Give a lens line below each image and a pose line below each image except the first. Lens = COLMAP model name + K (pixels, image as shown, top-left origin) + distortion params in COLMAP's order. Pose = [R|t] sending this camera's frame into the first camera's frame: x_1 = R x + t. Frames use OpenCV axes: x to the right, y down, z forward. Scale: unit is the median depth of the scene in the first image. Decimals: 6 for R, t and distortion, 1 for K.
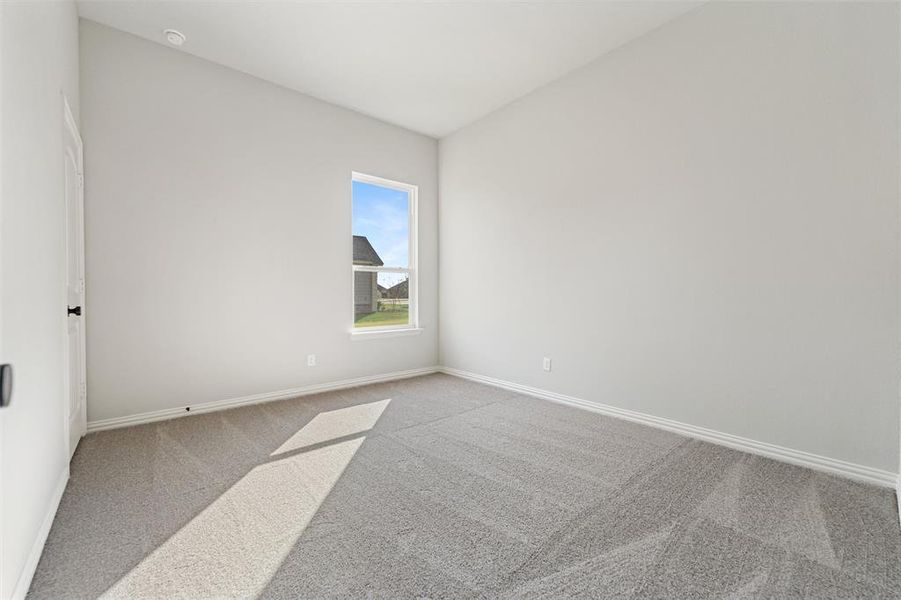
lens RADIAL K [[369.7, 0, 451.3], [0, 369.7, 296.2], [0, 0, 1]] dist [-0.003113, -0.000095]
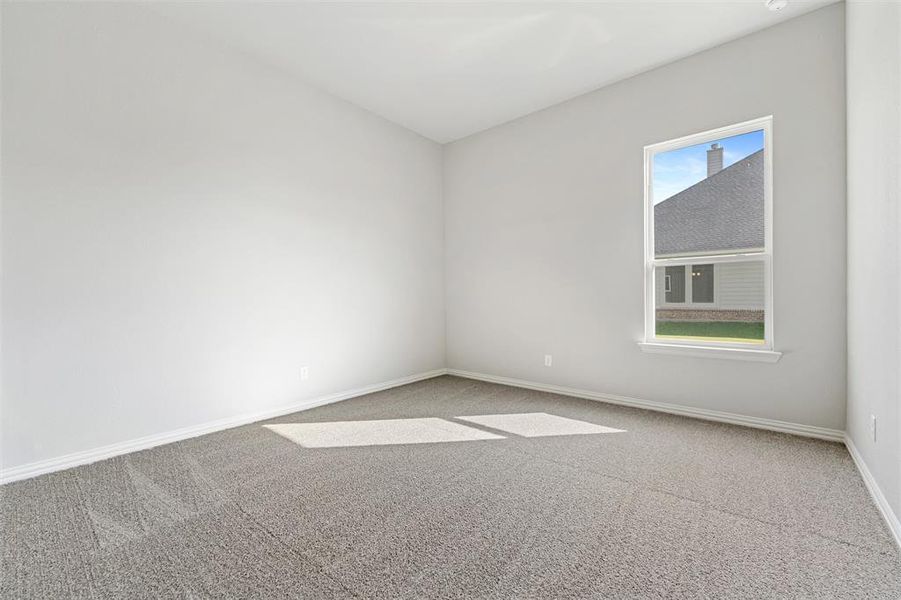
lens RADIAL K [[369.7, 0, 451.3], [0, 369.7, 296.2], [0, 0, 1]] dist [-0.003113, -0.000095]
pose [[0.148309, -0.011123, -0.988879, 0.417782], [-0.006300, 0.999906, -0.012192, 0.005276], [0.988921, 0.008038, 0.148225, 0.395357]]
